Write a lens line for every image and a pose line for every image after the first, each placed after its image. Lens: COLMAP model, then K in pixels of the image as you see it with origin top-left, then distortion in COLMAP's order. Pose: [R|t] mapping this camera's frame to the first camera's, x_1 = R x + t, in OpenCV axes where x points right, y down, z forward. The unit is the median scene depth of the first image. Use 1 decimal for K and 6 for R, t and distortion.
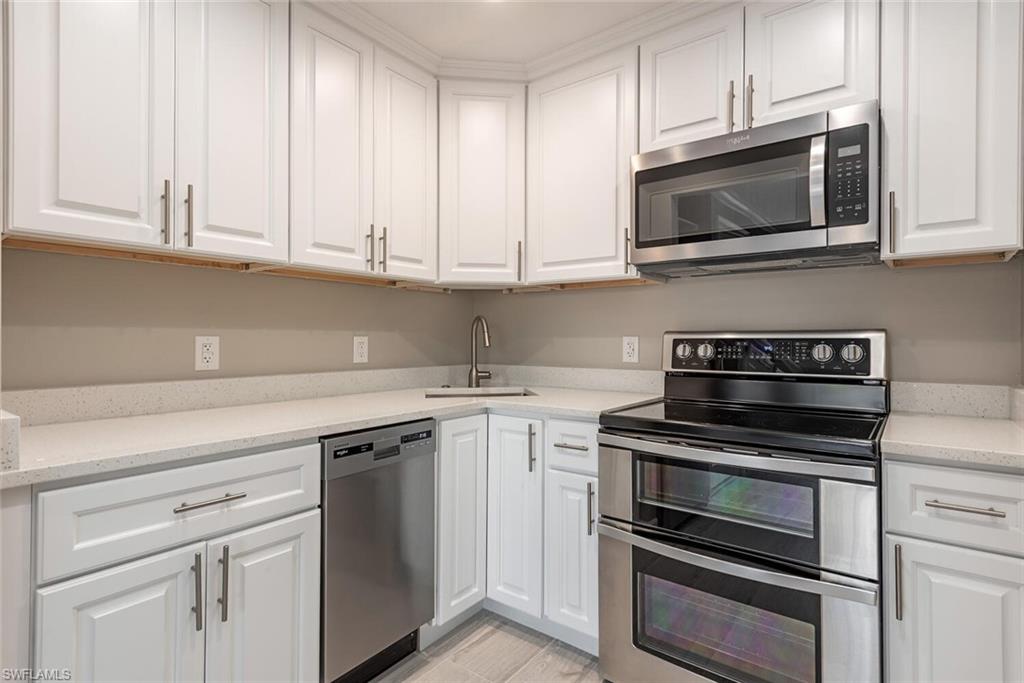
lens RADIAL K [[493.7, 0, 509.9], [0, 493.7, 336.8], [0, 0, 1]] dist [0.001353, -0.000028]
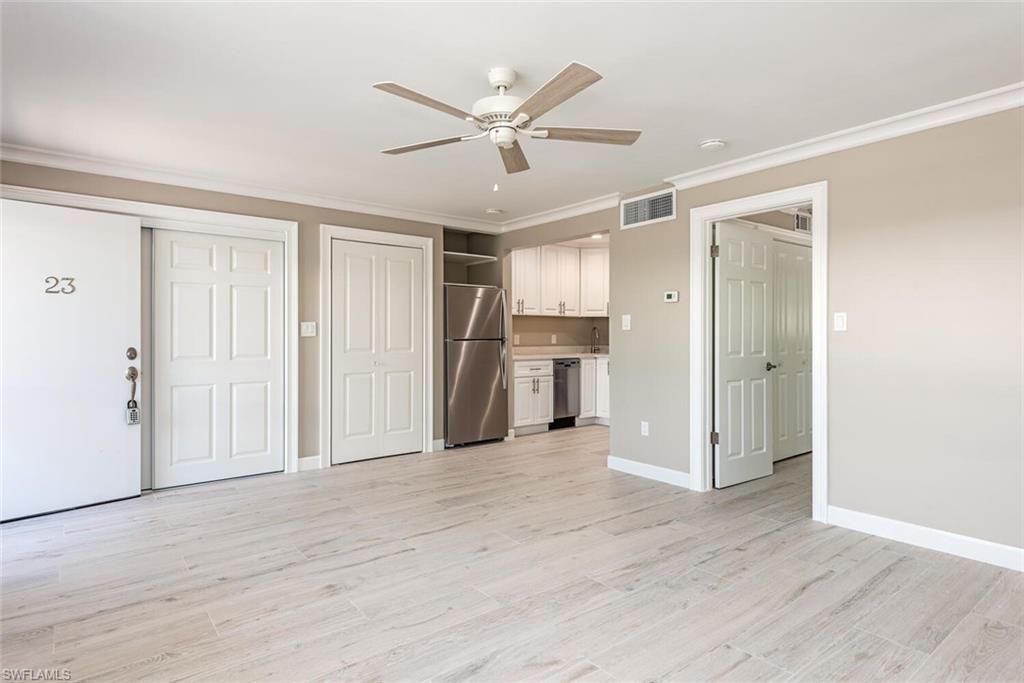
lens RADIAL K [[547.0, 0, 514.3], [0, 547.0, 336.7], [0, 0, 1]] dist [0.002540, -0.000201]
pose [[0.969580, -0.000432, -0.244776, 0.342110], [0.002275, 0.999971, 0.007249, -0.016667], [0.244766, -0.007585, 0.969553, -2.836732]]
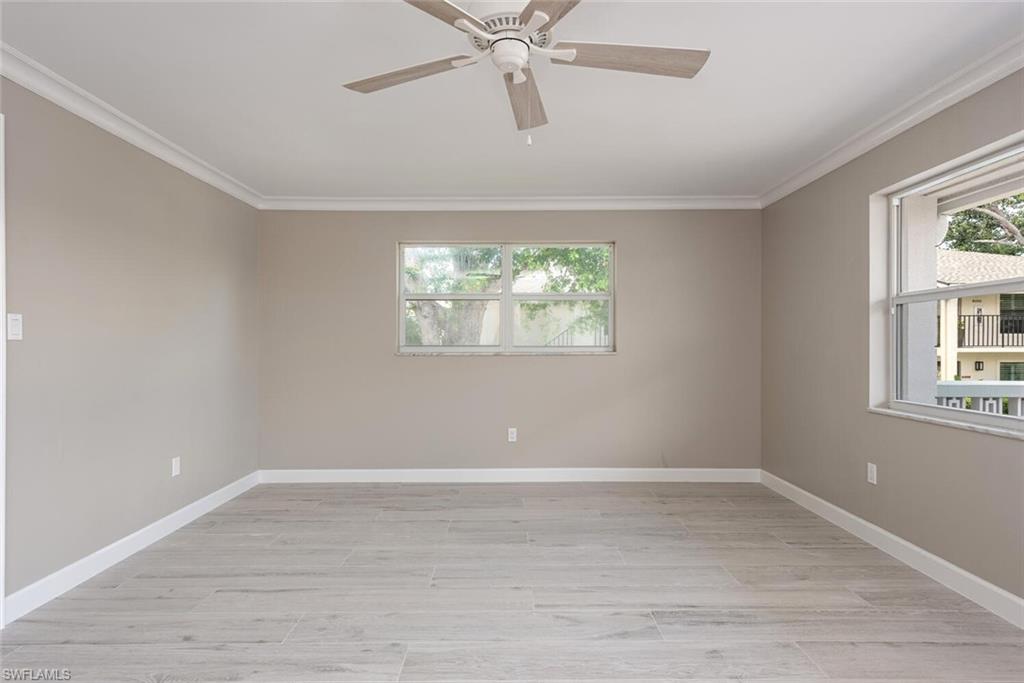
lens RADIAL K [[554.1, 0, 514.0], [0, 554.1, 345.0], [0, 0, 1]] dist [0.020100, -0.000263]
pose [[-0.612885, -0.001544, 0.790171, -0.841664], [-0.002109, 0.999998, 0.000319, -0.010575], [-0.790169, -0.001471, -0.612887, -0.847809]]
